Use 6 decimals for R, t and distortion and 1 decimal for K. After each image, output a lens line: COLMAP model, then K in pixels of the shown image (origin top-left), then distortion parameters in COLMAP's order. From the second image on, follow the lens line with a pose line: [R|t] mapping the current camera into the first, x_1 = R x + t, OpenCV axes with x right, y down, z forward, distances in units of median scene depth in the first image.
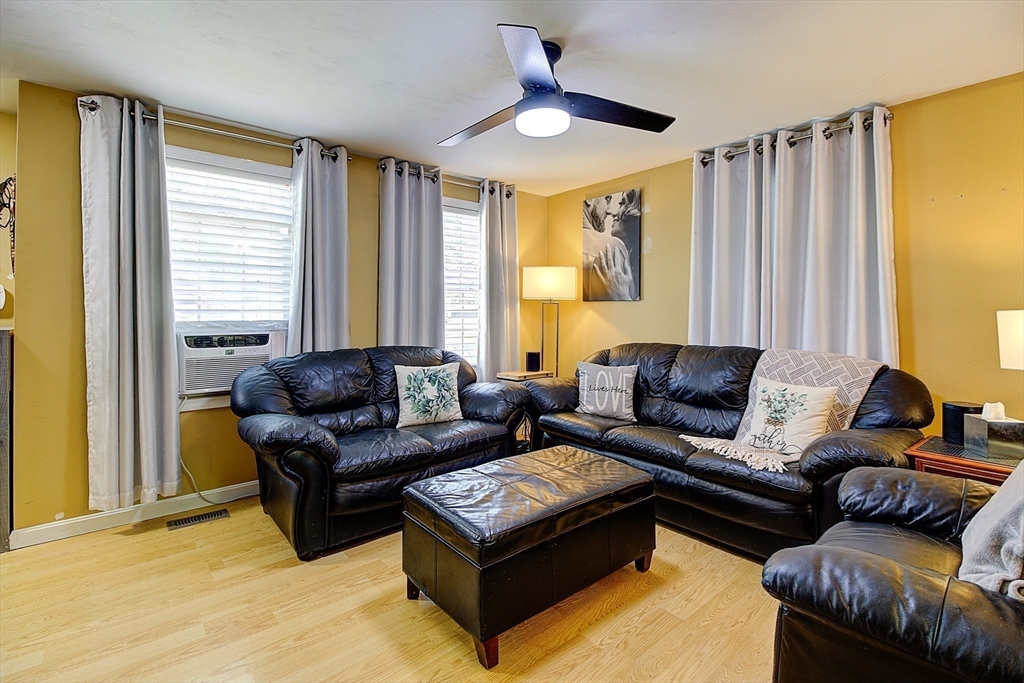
lens RADIAL K [[466.3, 0, 519.1], [0, 466.3, 310.0], [0, 0, 1]] dist [0.008300, -0.004027]
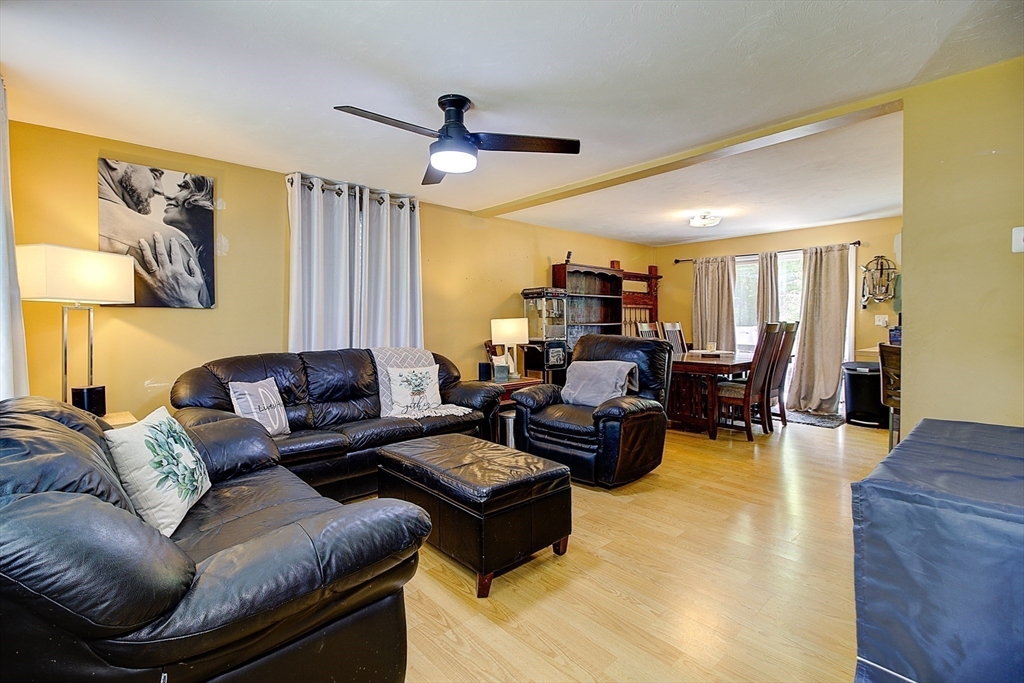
lens RADIAL K [[466.3, 0, 502.1], [0, 466.3, 323.5], [0, 0, 1]] dist [0.008300, -0.004027]
pose [[-0.019441, -0.009643, 0.999764, -0.899054], [0.000582, 0.999953, 0.009656, -0.000688], [-0.999811, 0.000770, -0.019435, 0.699556]]
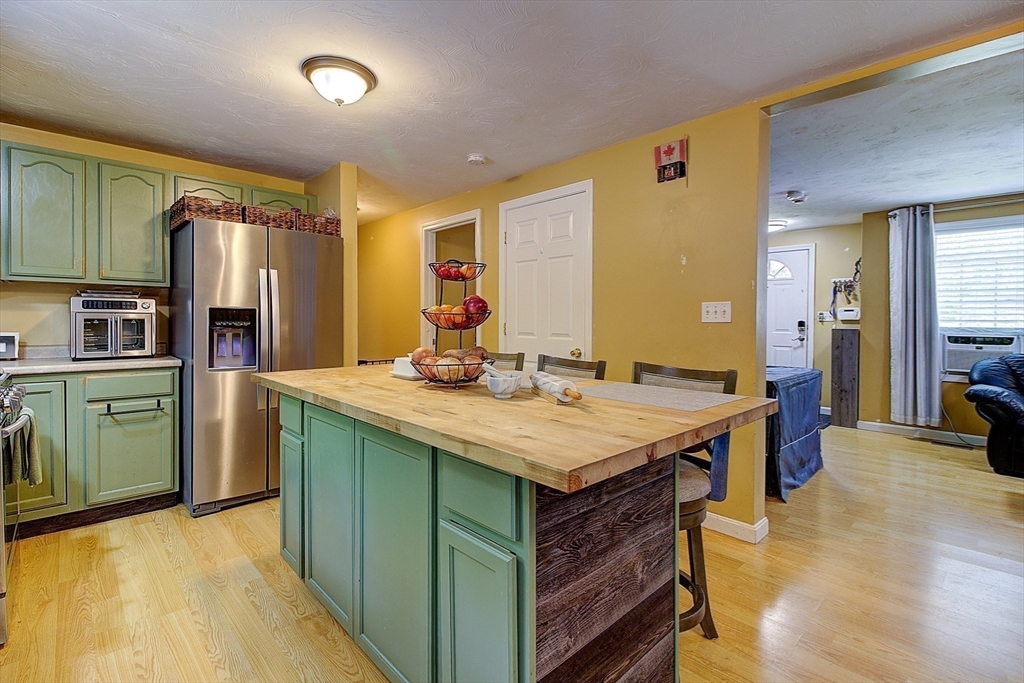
lens RADIAL K [[466.3, 0, 516.8], [0, 466.3, 326.4], [0, 0, 1]] dist [0.008300, -0.004027]
pose [[0.051878, 0.012969, -0.998569, 0.533711], [0.003557, 0.999907, 0.013171, -0.002969], [0.998647, -0.004235, 0.051827, -0.375037]]
